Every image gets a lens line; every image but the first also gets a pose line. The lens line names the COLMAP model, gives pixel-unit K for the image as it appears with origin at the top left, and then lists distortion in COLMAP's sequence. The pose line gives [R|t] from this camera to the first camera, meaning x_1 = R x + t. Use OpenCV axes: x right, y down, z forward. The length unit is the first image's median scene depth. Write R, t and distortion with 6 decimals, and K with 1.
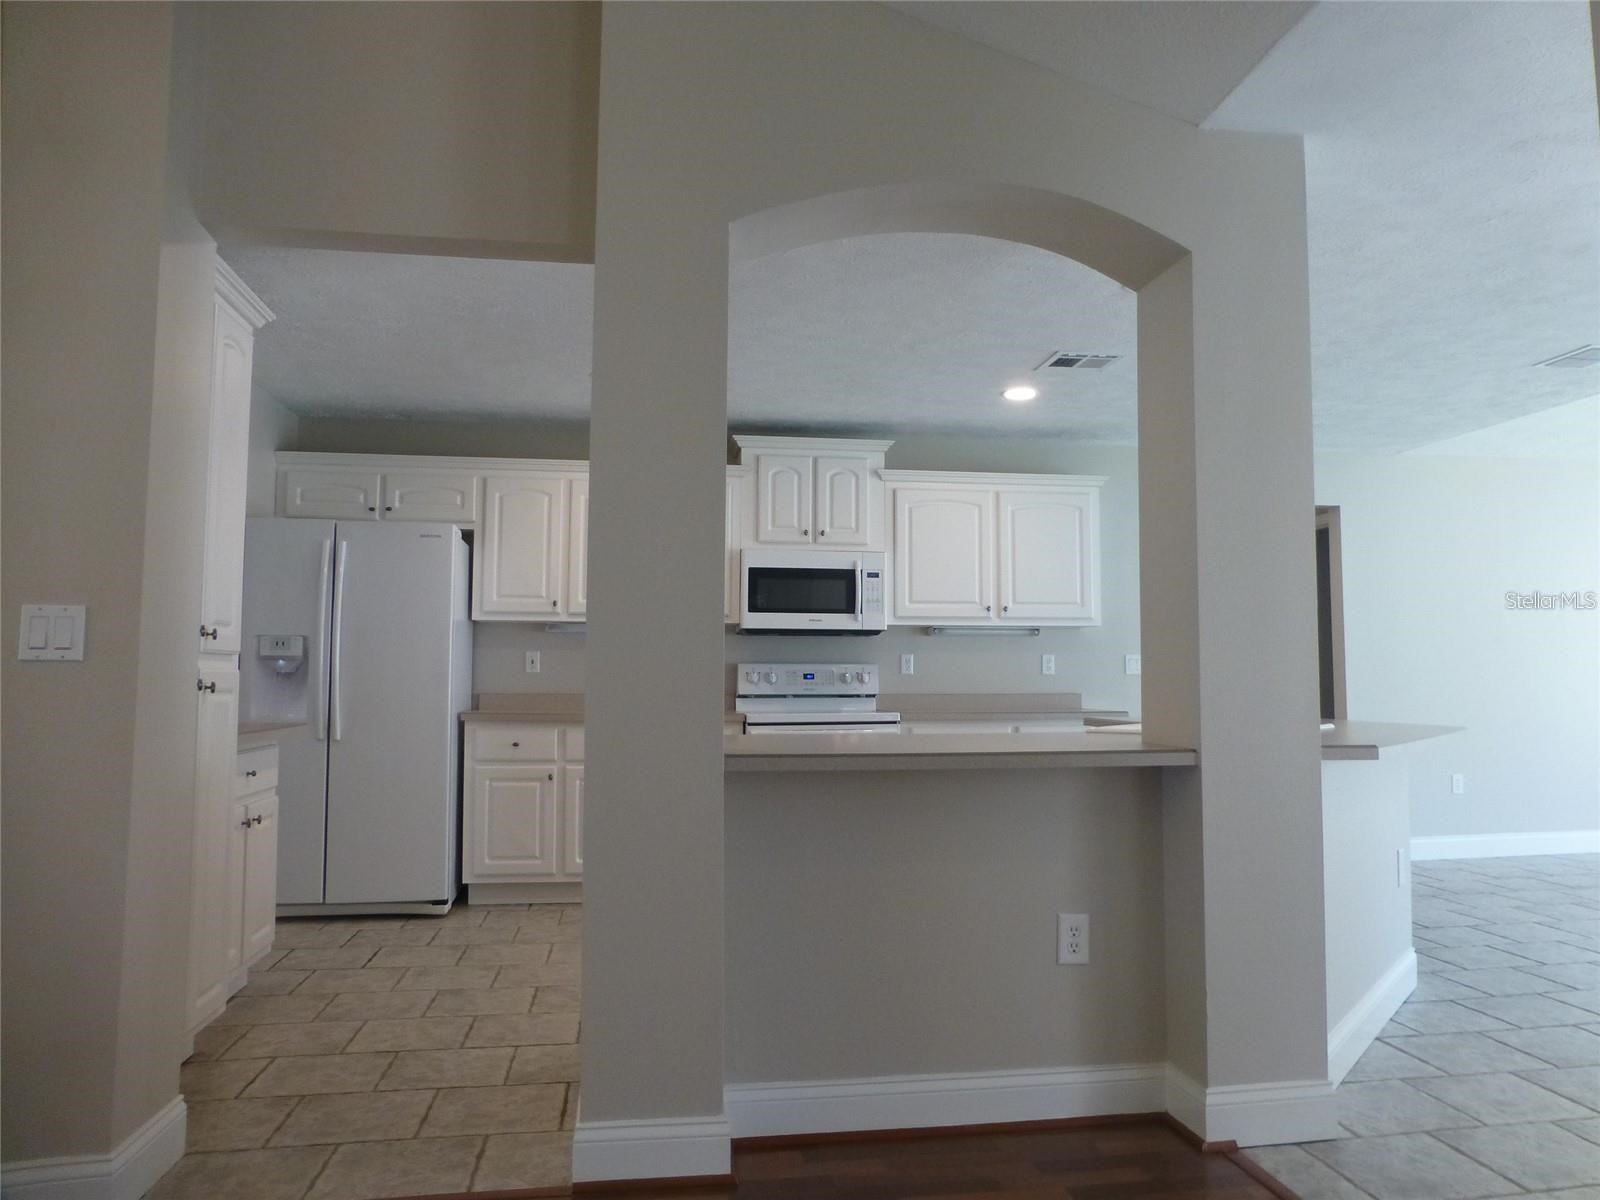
lens RADIAL K [[1137.0, 0, 800.0], [0, 1137.0, 600.0], [0, 0, 1]] dist [-0.061946, -0.003170]
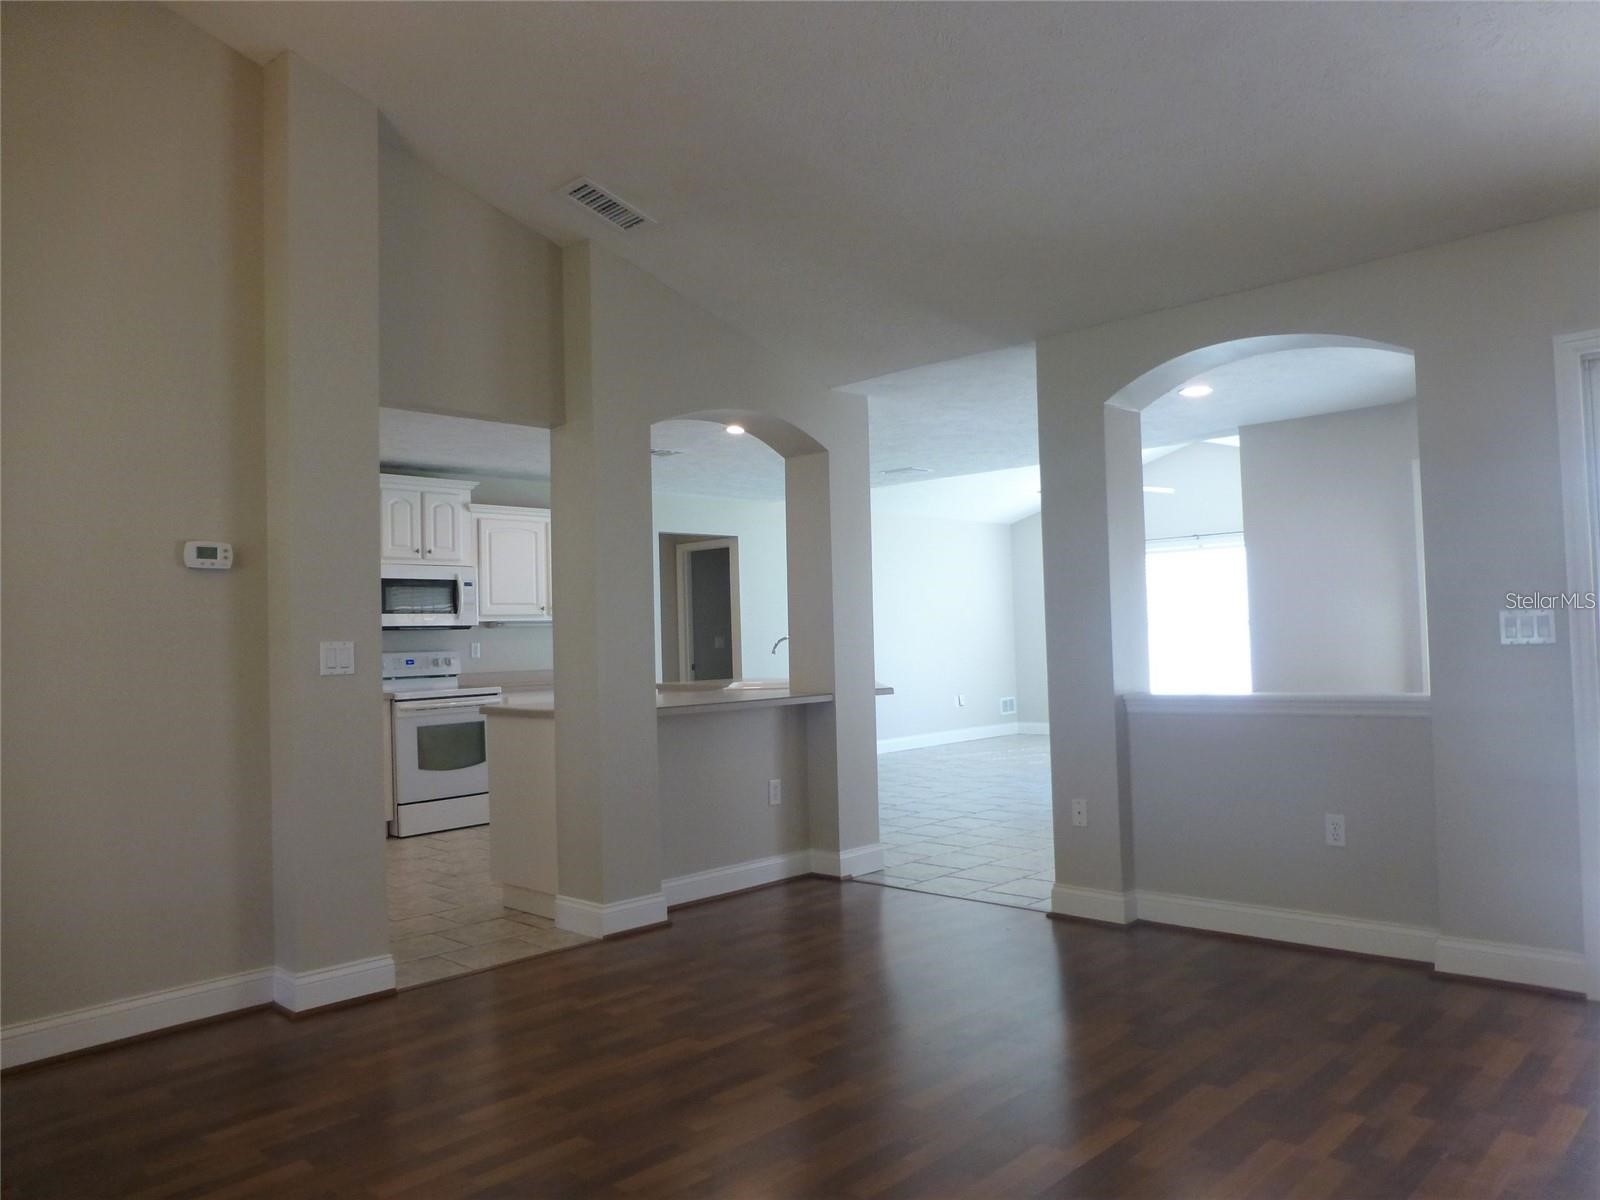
lens RADIAL K [[1137.0, 0, 800.0], [0, 1137.0, 600.0], [0, 0, 1]] dist [-0.061946, -0.003170]
pose [[0.785366, -0.002804, 0.619026, -0.444313], [-0.014646, 0.999626, 0.023109, -0.039423], [-0.618859, -0.027216, 0.785031, -0.273613]]
